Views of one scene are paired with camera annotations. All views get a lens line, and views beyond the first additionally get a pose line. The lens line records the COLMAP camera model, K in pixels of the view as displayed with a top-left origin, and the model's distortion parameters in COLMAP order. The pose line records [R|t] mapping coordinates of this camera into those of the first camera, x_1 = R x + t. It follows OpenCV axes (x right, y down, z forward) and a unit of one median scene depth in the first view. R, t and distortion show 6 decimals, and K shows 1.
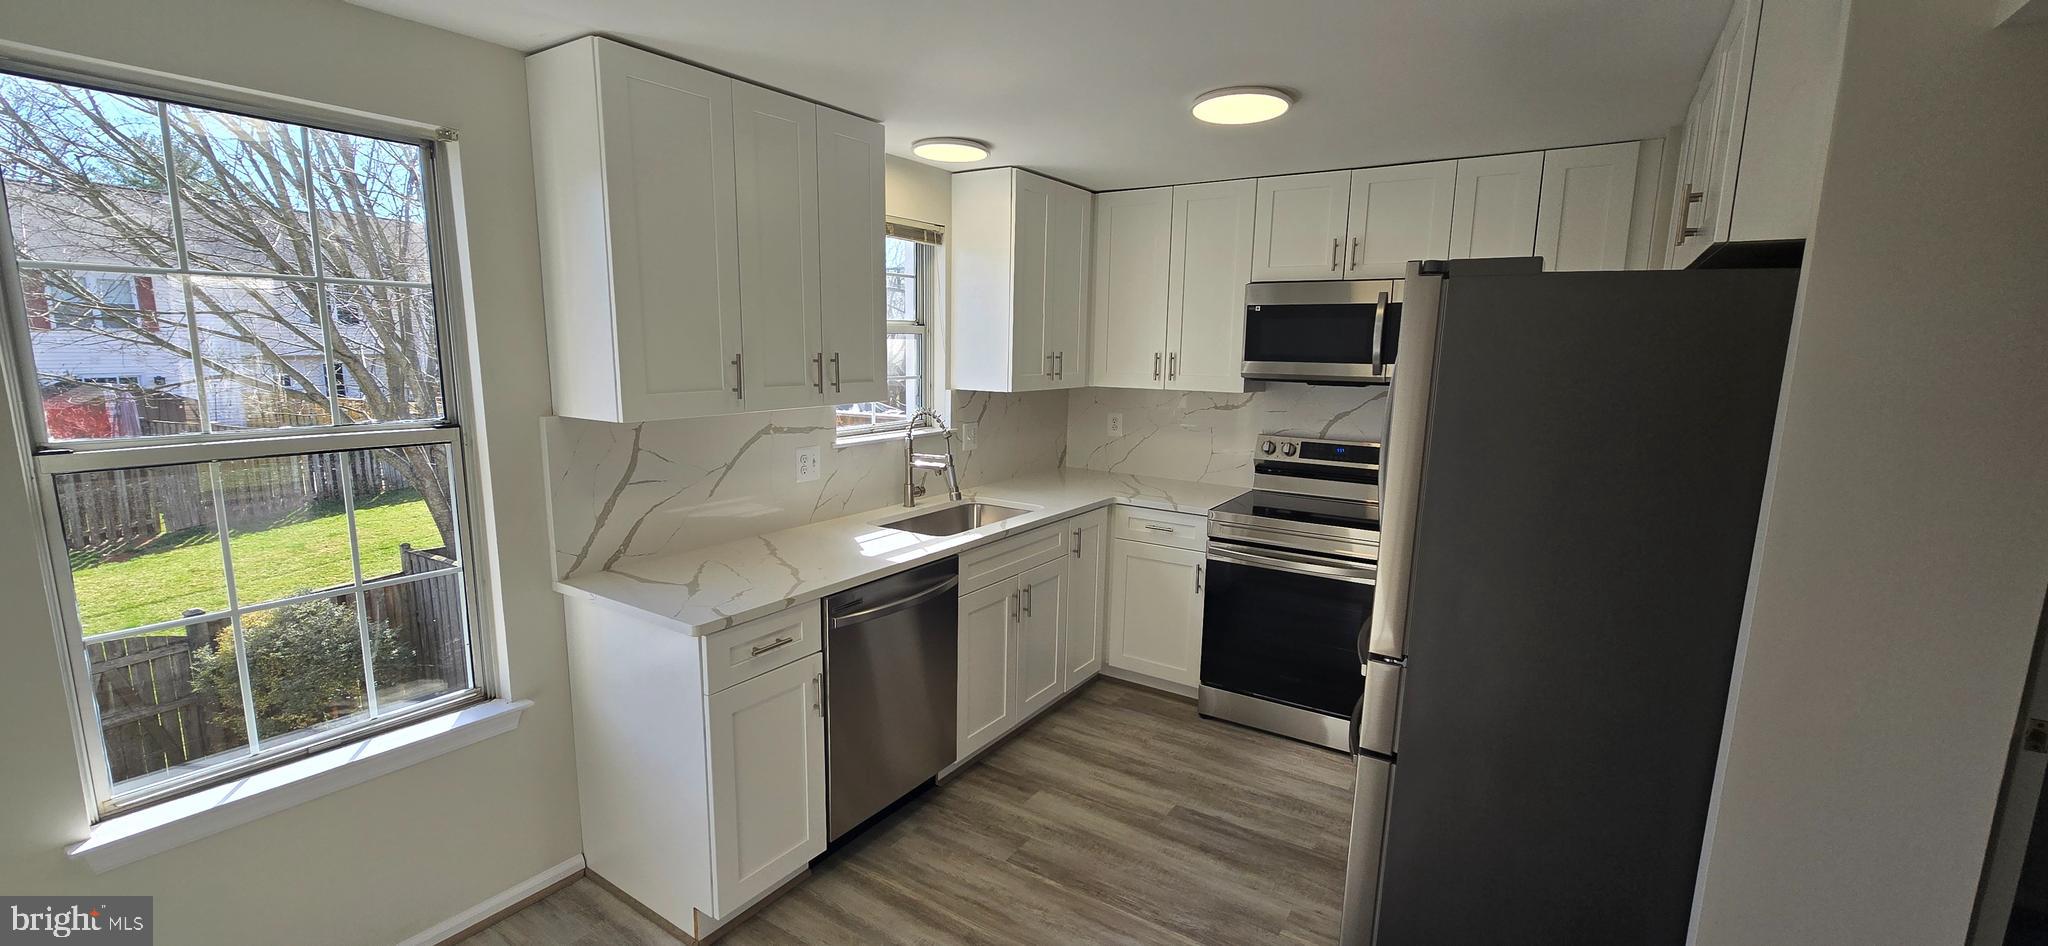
lens RADIAL K [[836.7, 0, 1017.4], [0, 836.7, 484.2], [0, 0, 1]] dist [-0.001891, -0.000059]
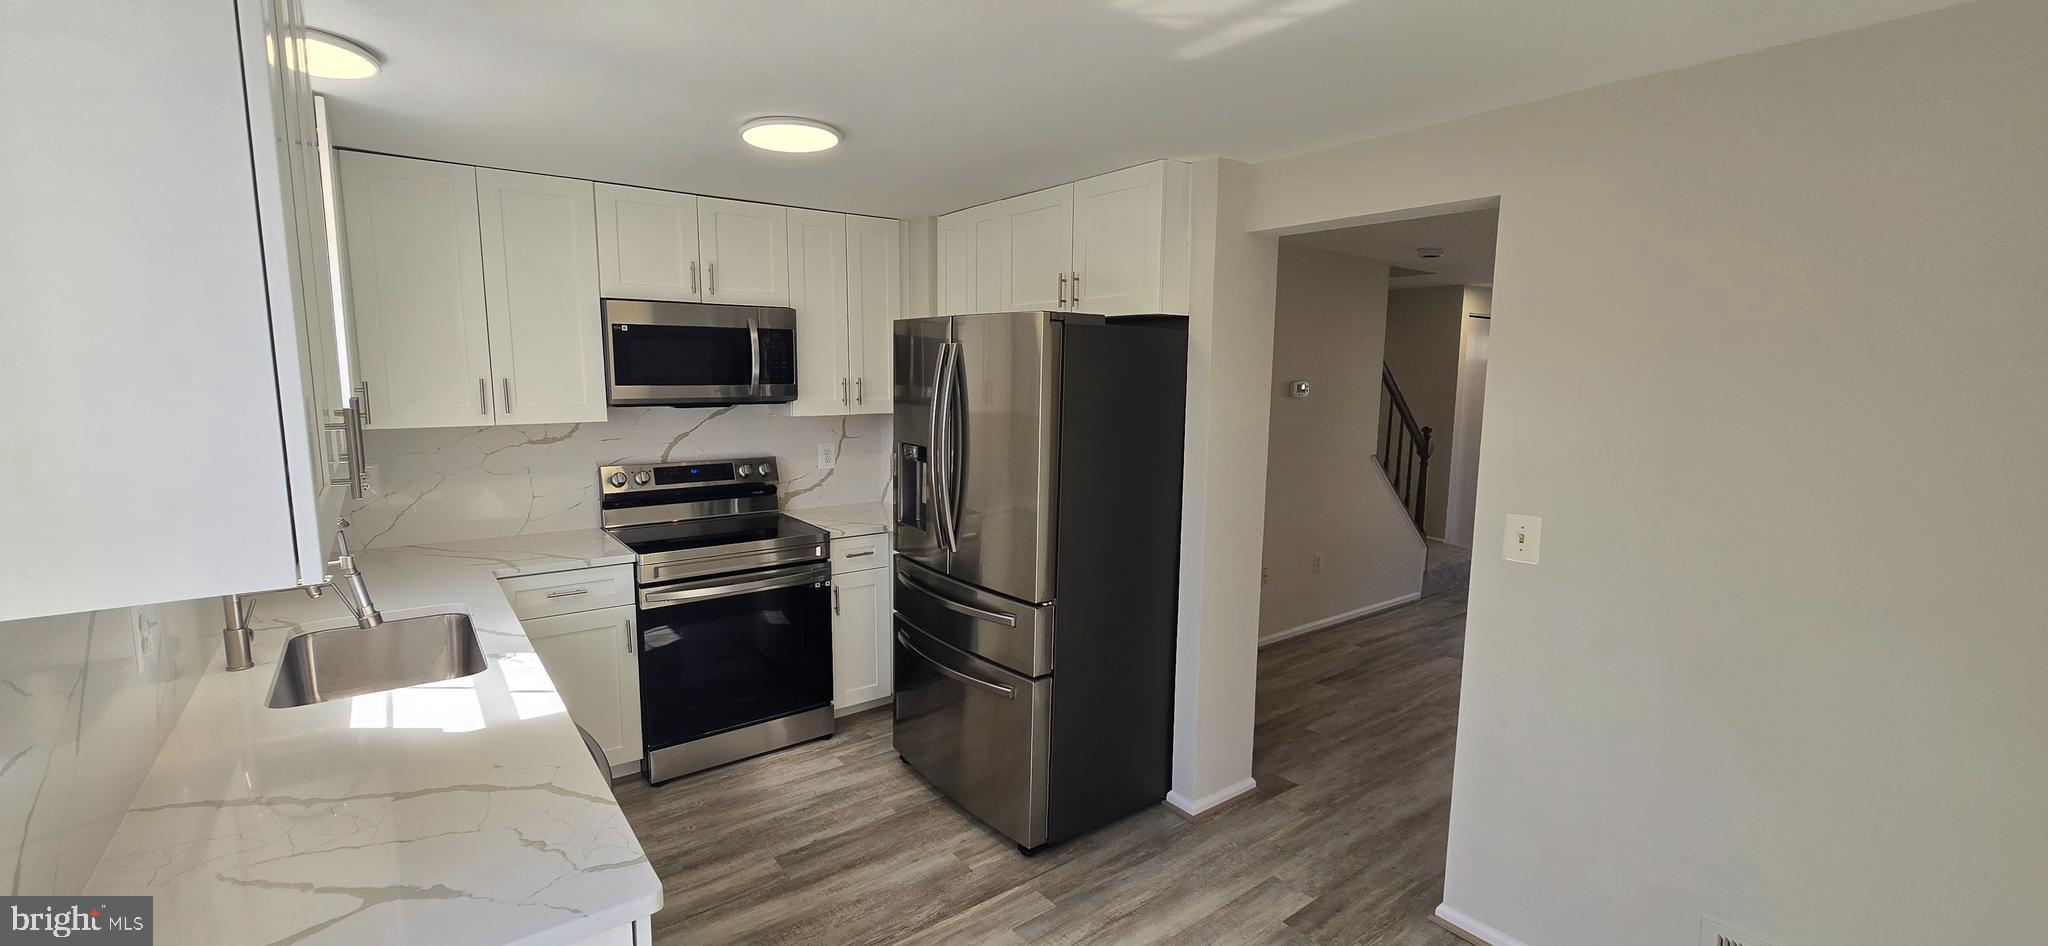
lens RADIAL K [[836.7, 0, 1017.4], [0, 836.7, 484.2], [0, 0, 1]] dist [-0.001891, -0.000059]
pose [[0.320789, -0.143778, 0.936174, -0.483793], [0.155038, 0.983050, 0.097852, -0.070523], [-0.934376, 0.113753, 0.337642, 0.337718]]
